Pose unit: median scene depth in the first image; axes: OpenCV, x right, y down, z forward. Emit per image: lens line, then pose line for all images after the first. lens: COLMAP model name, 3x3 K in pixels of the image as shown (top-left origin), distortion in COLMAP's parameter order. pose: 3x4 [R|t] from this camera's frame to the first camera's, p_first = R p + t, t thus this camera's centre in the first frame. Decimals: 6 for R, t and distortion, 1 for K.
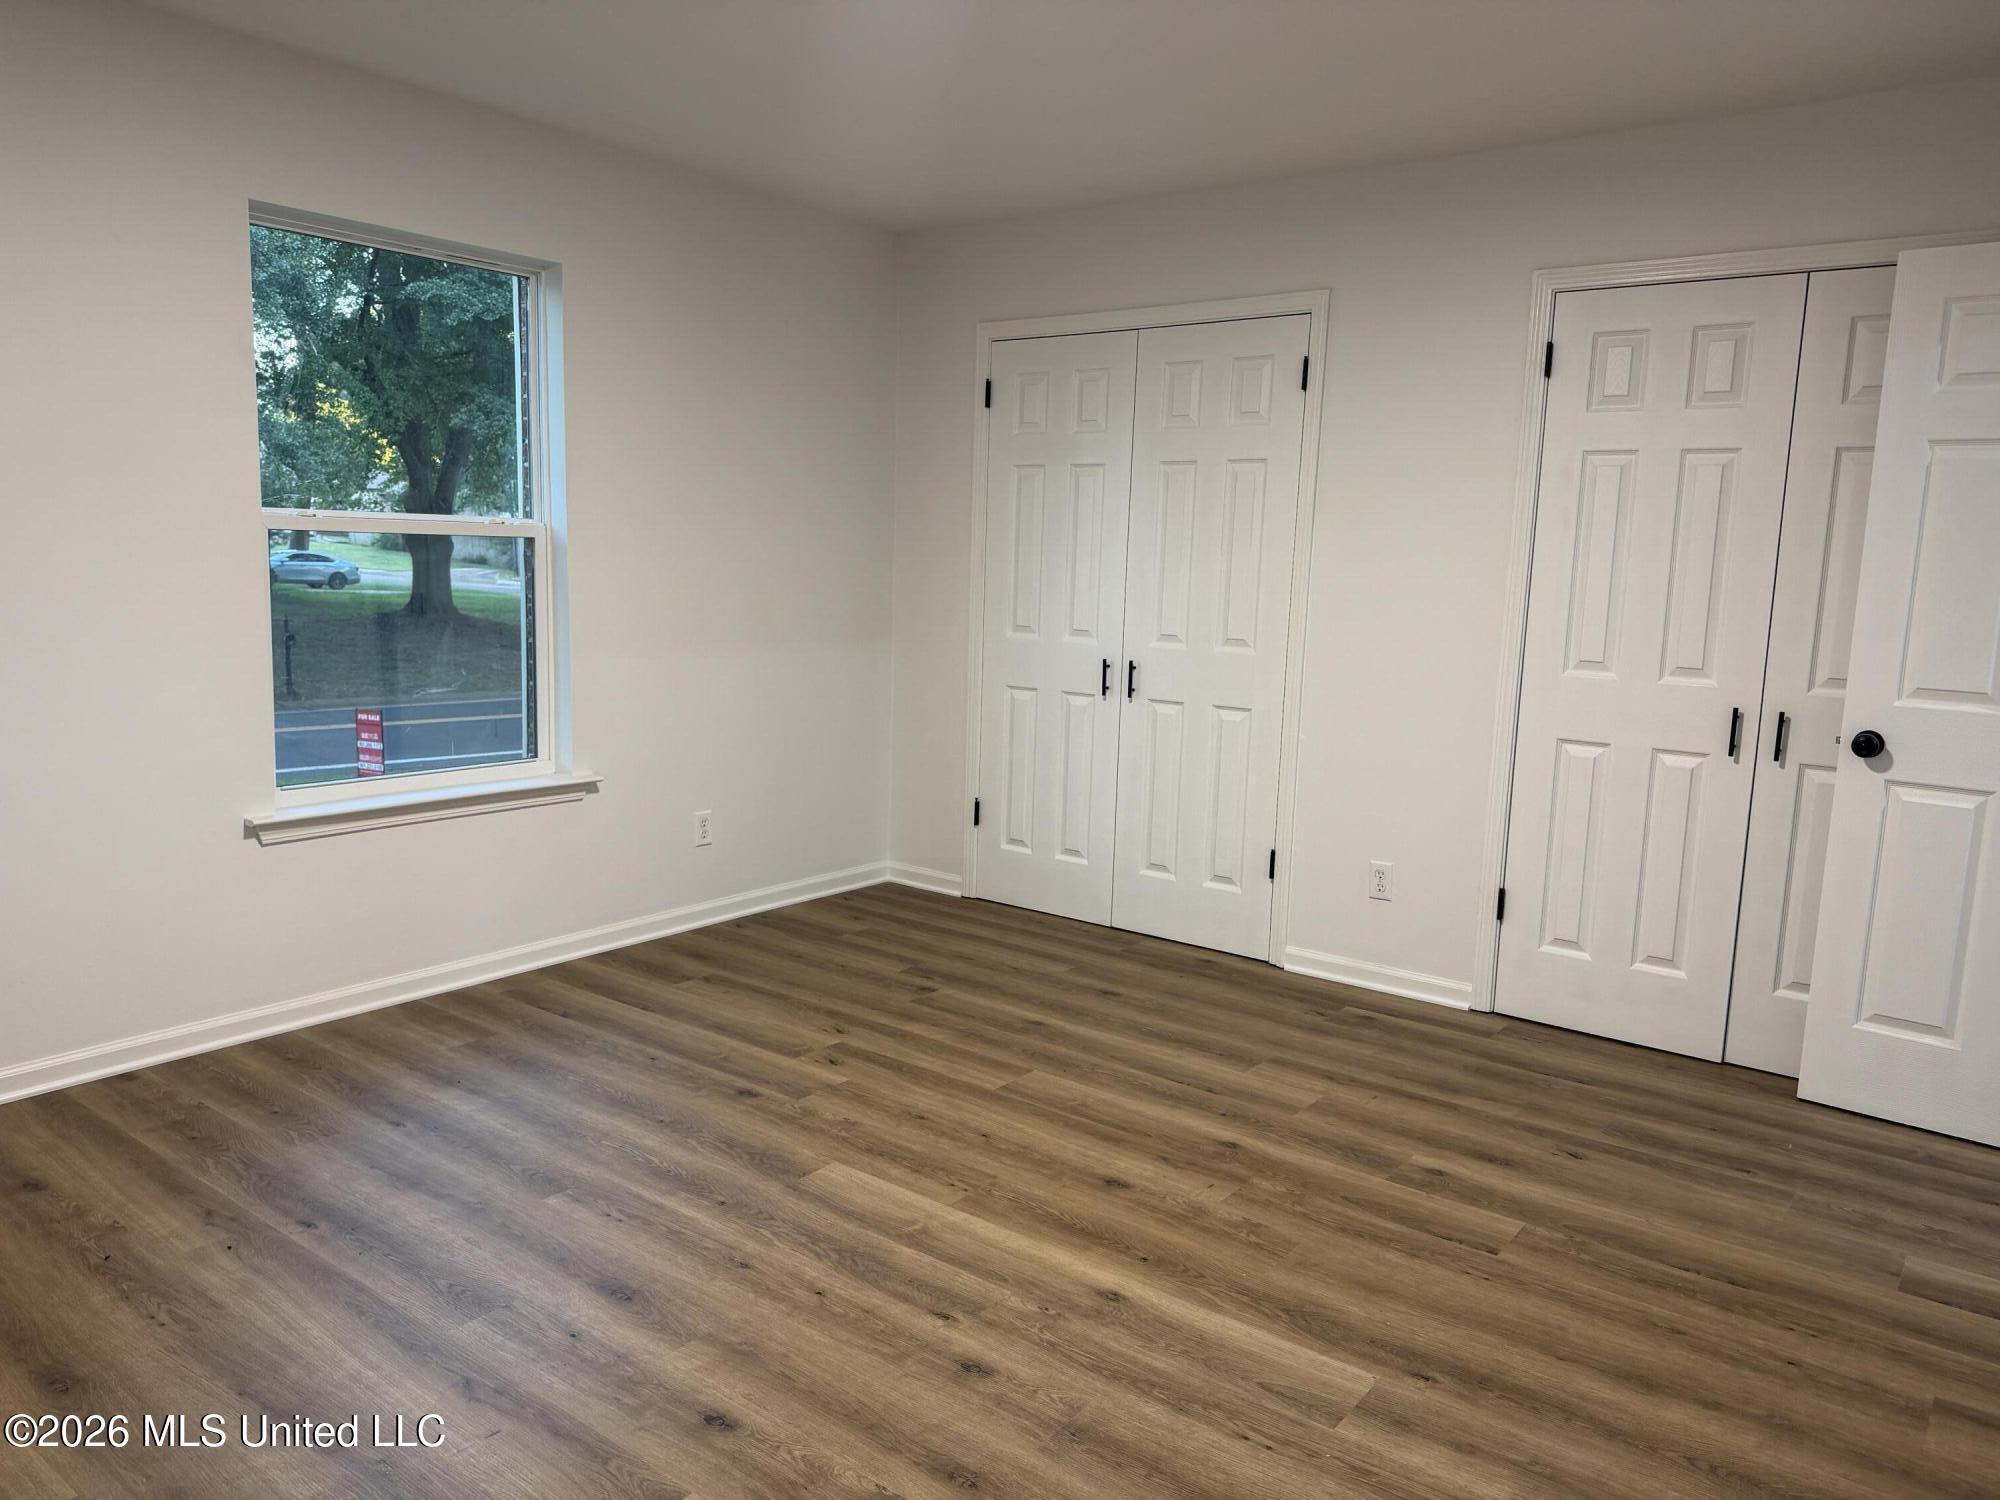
lens RADIAL K [[1408.5, 0, 1007.1], [0, 1408.5, 748.8], [0, 0, 1]] dist [0.141057, -0.247147]
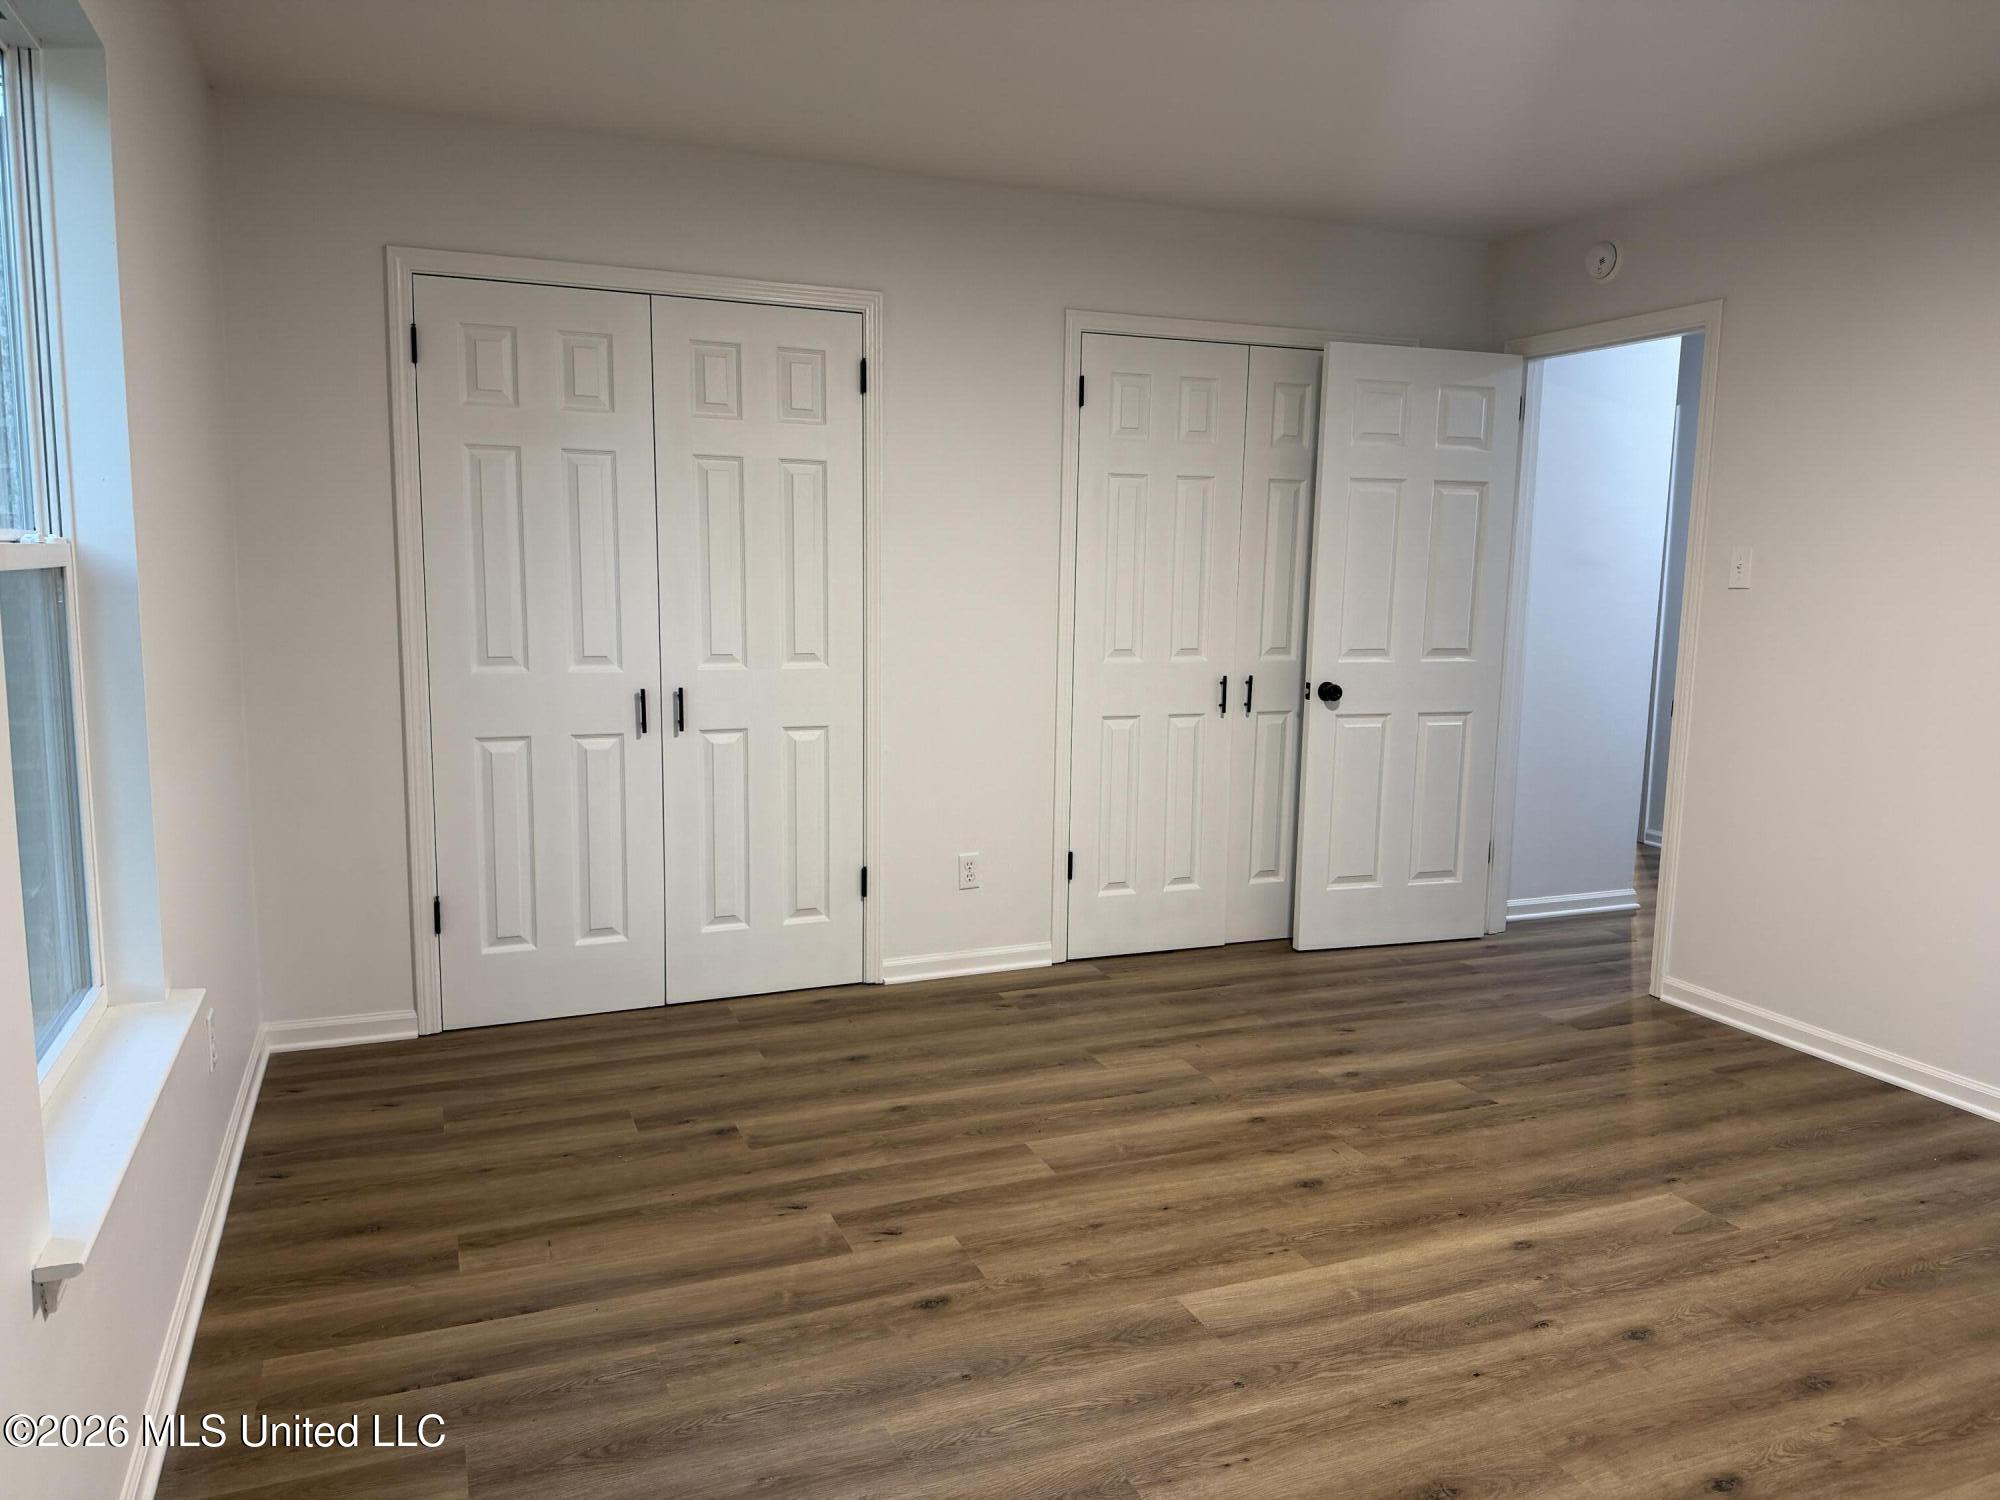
lens RADIAL K [[1408.5, 0, 1007.1], [0, 1408.5, 748.8], [0, 0, 1]] dist [0.141057, -0.247147]
pose [[0.497001, -0.140262, 0.856339, -0.692710], [0.118514, 0.988575, 0.093137, -0.103857], [-0.859619, 0.055199, 0.507945, 0.503835]]
